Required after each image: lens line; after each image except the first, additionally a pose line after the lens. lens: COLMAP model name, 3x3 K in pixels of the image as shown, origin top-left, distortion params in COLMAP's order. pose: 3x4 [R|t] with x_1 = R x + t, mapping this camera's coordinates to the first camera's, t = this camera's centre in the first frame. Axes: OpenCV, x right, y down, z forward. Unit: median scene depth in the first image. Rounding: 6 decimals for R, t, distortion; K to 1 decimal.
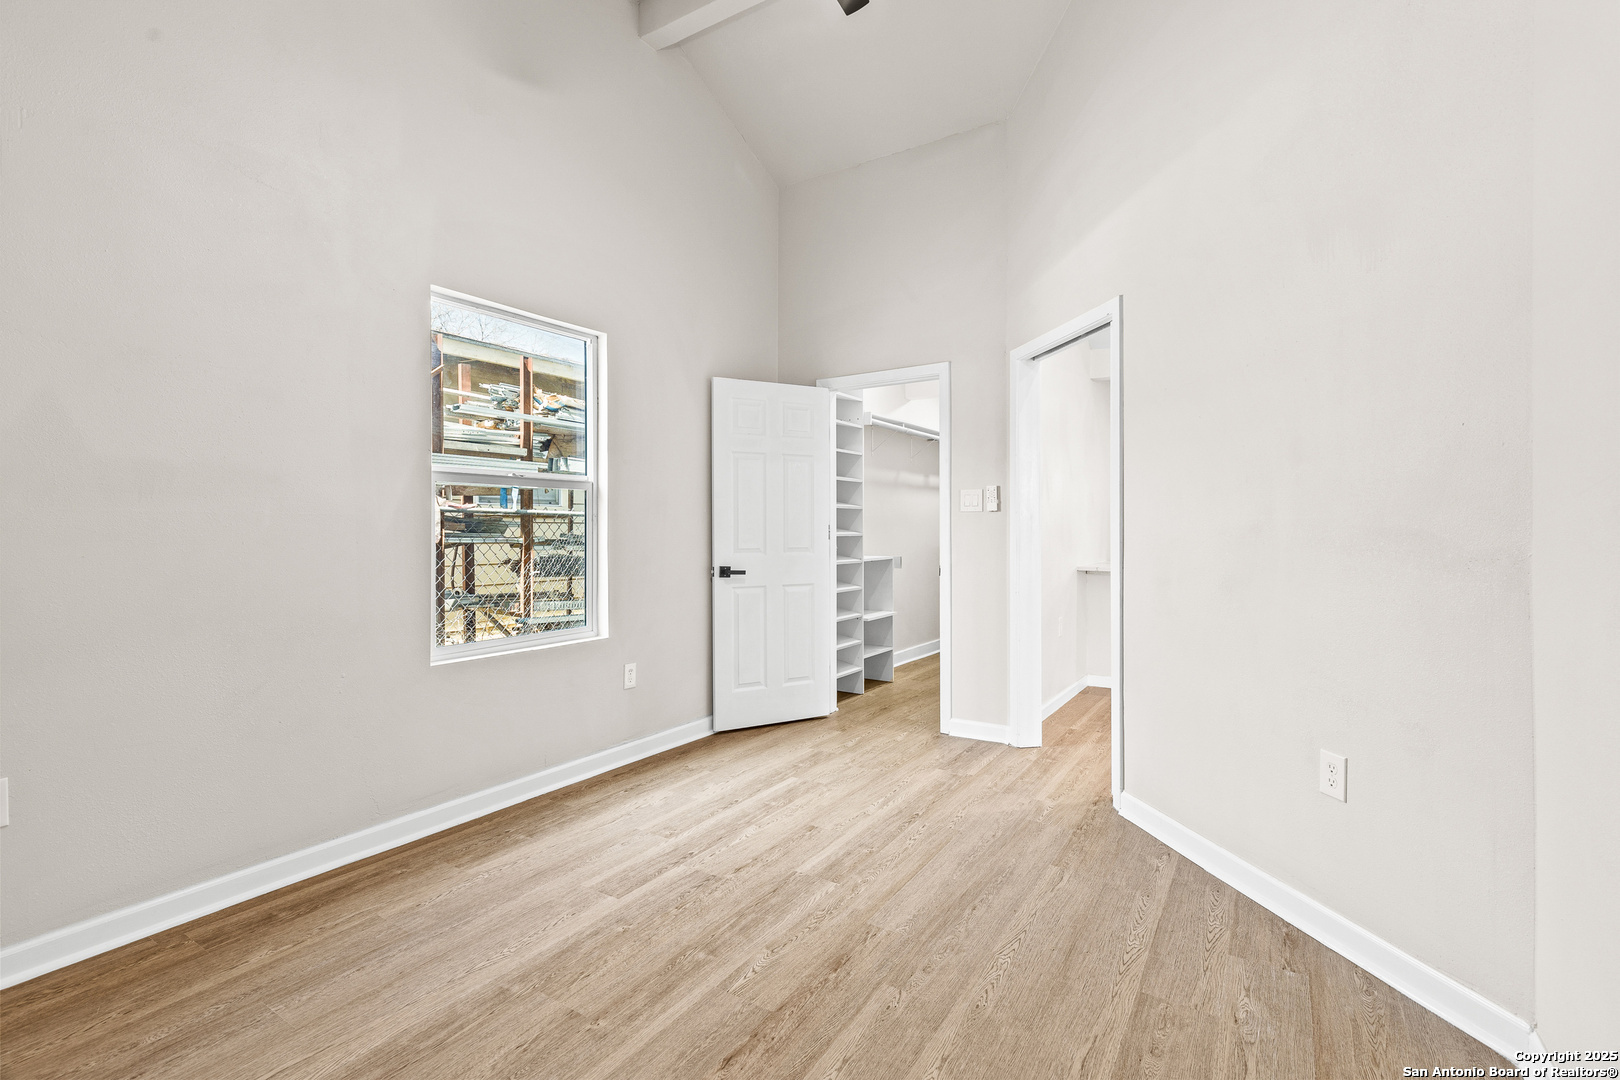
lens RADIAL K [[736.9, 0, 809.2], [0, 736.9, 532.3], [0, 0, 1]] dist [0.000996, 0.000361]
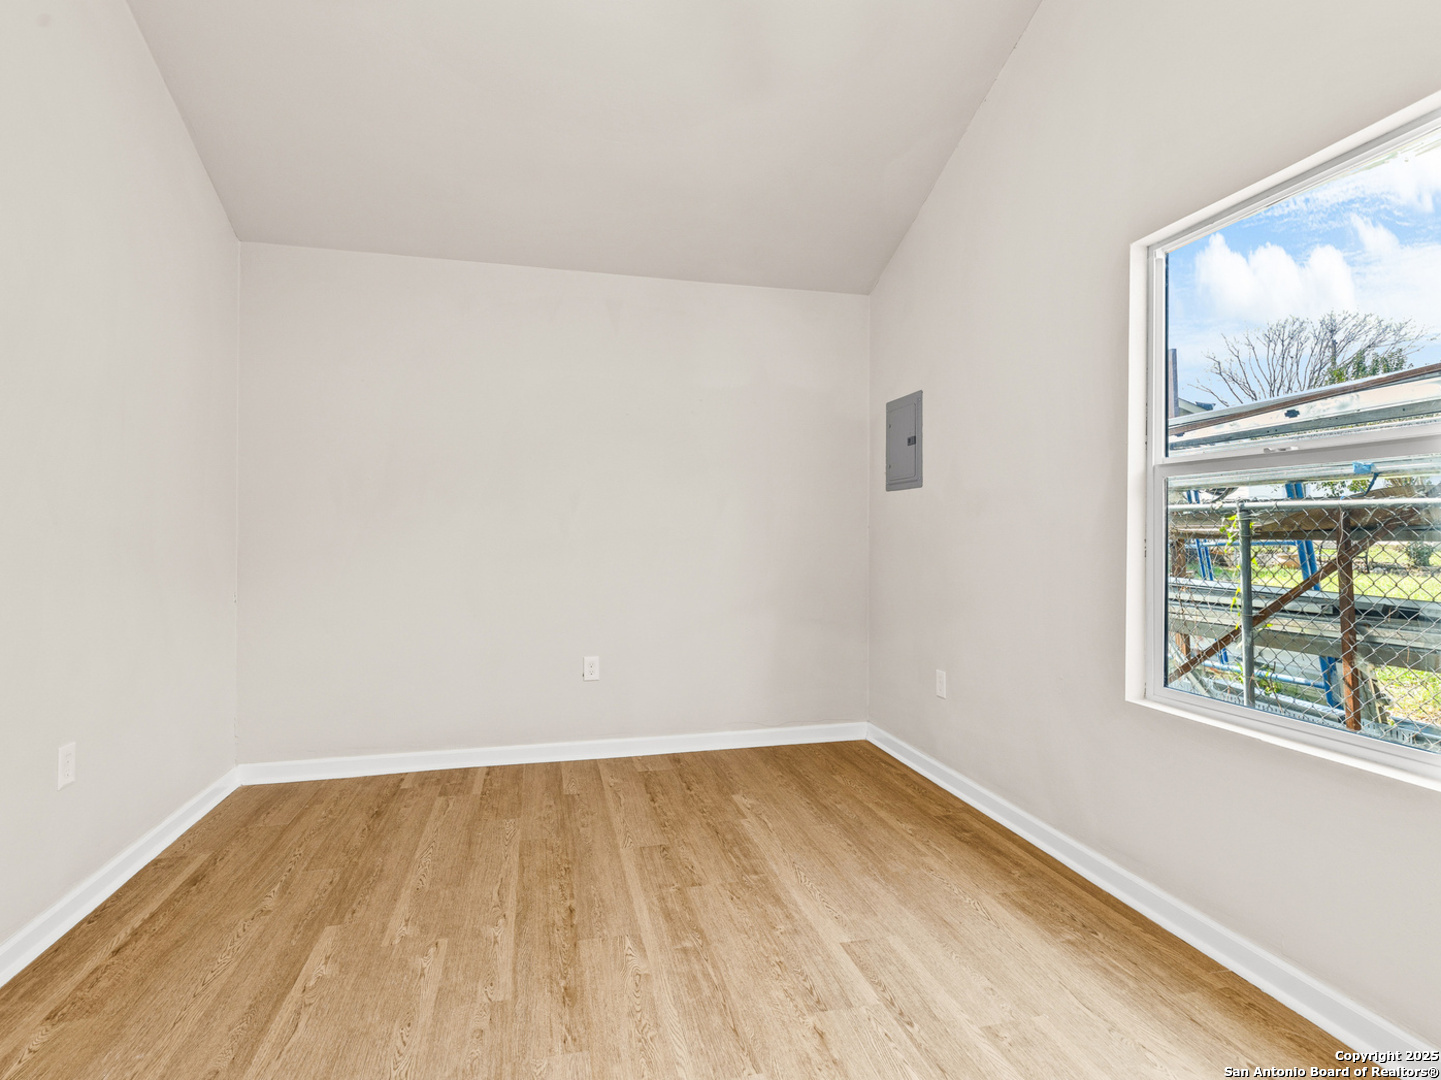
lens RADIAL K [[748.4, 0, 721.9], [0, 748.4, 535.8], [0, 0, 1]] dist [0.009071, 0.000526]
pose [[-0.687568, 0.004742, -0.726105, 0.573377], [-0.002518, 0.999957, 0.008914, -0.015793], [0.726116, 0.007957, -0.687526, 1.709187]]
